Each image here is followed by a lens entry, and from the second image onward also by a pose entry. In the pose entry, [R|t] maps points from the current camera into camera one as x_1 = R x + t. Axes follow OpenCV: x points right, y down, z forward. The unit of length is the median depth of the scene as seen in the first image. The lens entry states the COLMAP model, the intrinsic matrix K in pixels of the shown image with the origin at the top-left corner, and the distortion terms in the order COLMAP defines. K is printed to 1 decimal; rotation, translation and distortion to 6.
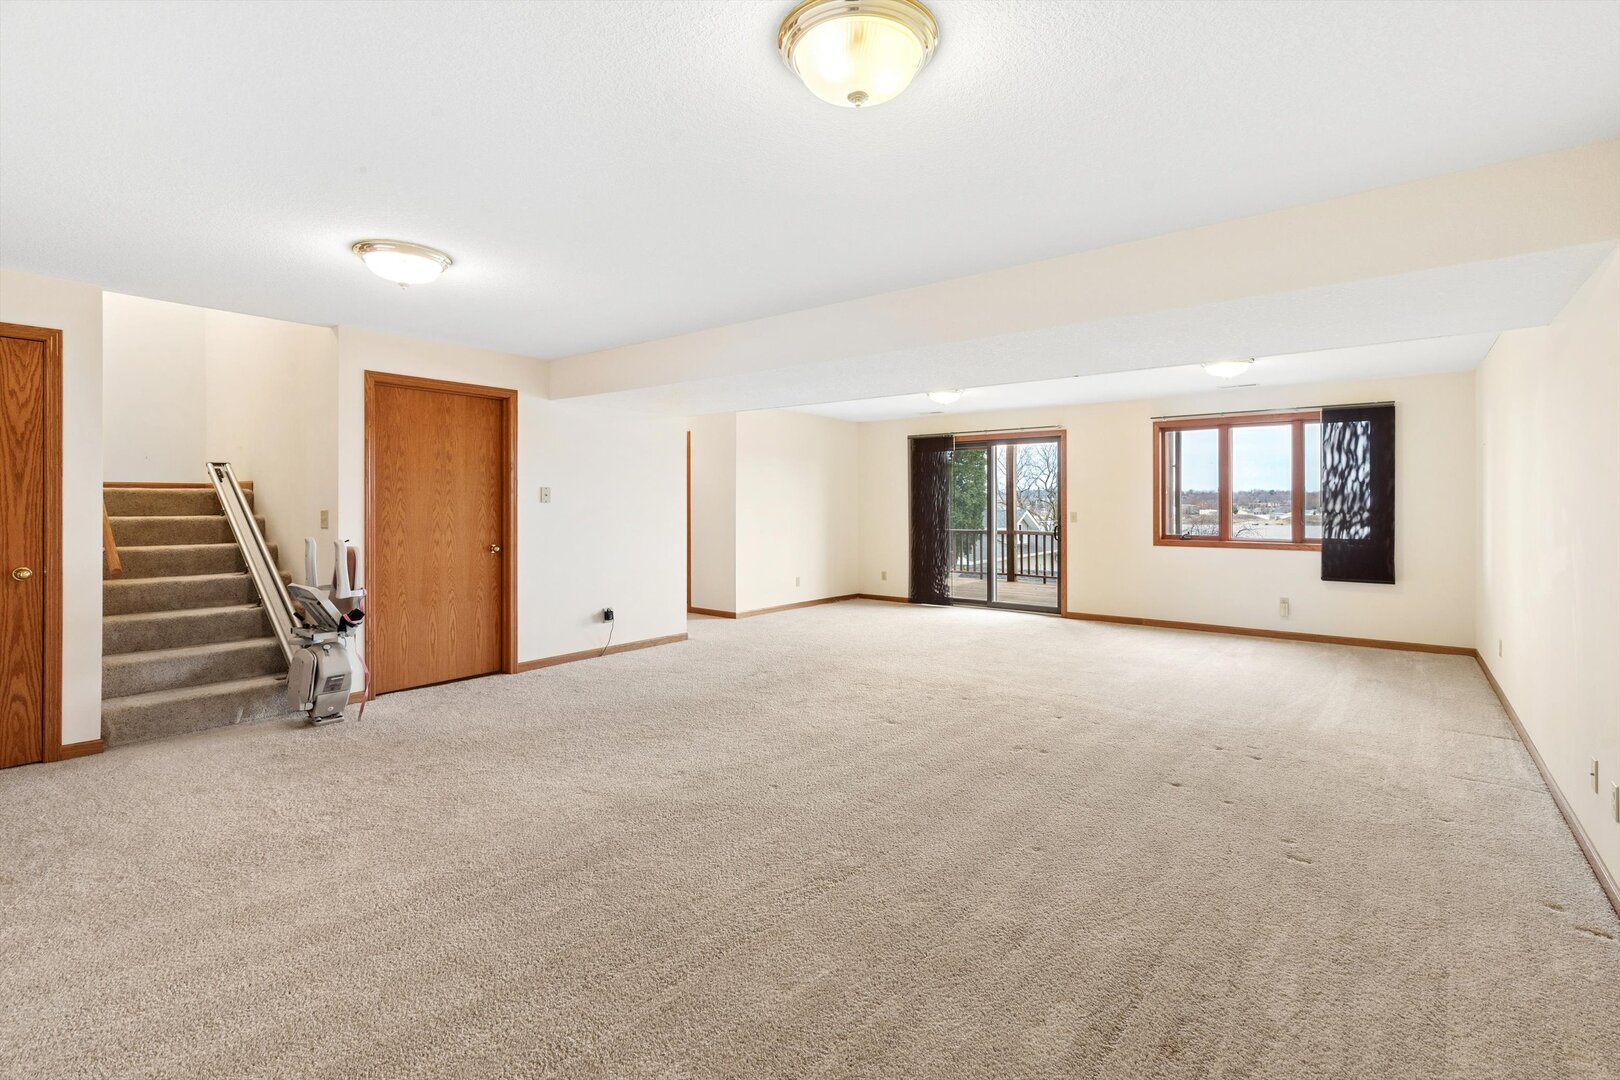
lens RADIAL K [[742.1, 0, 807.1], [0, 742.1, 498.9], [0, 0, 1]] dist [0.001035, 0.000152]
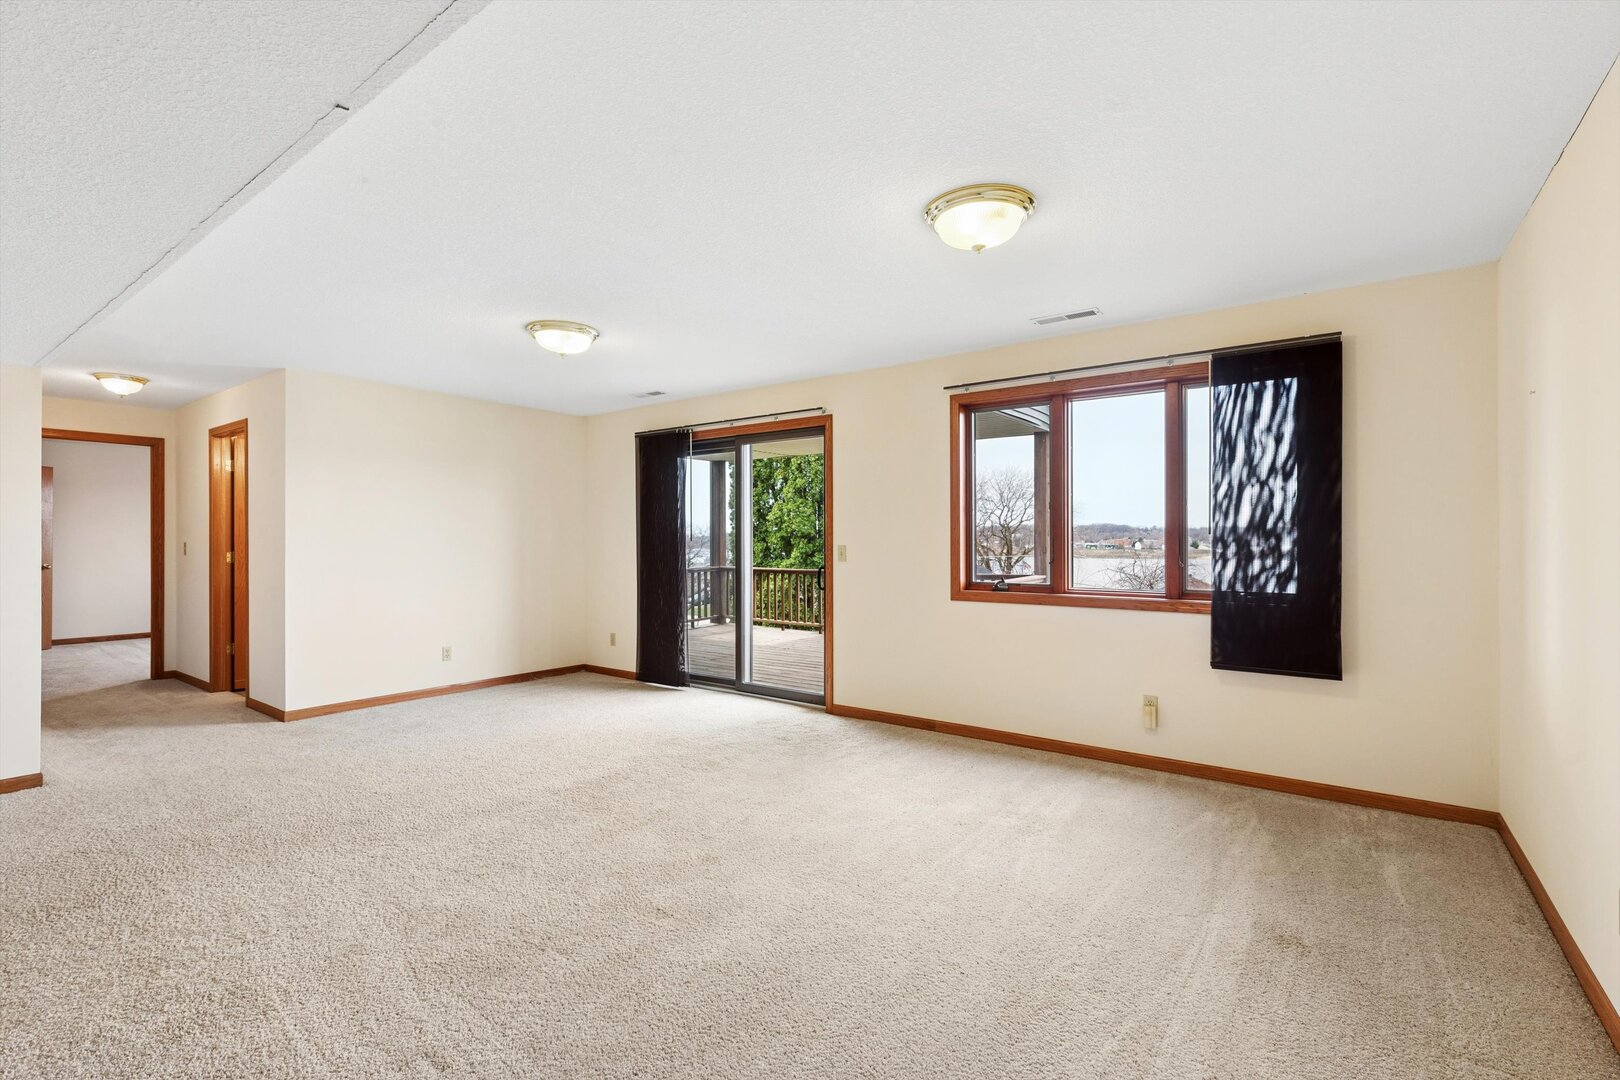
lens RADIAL K [[722.4, 0, 805.2], [0, 722.4, 534.2], [0, 0, 1]] dist [0.003613, 0.000127]
pose [[0.999685, -0.001145, 0.025082, 0.346456], [0.001176, 0.999999, -0.001217, 0.009951], [-0.025080, 0.001246, 0.999685, 0.431486]]
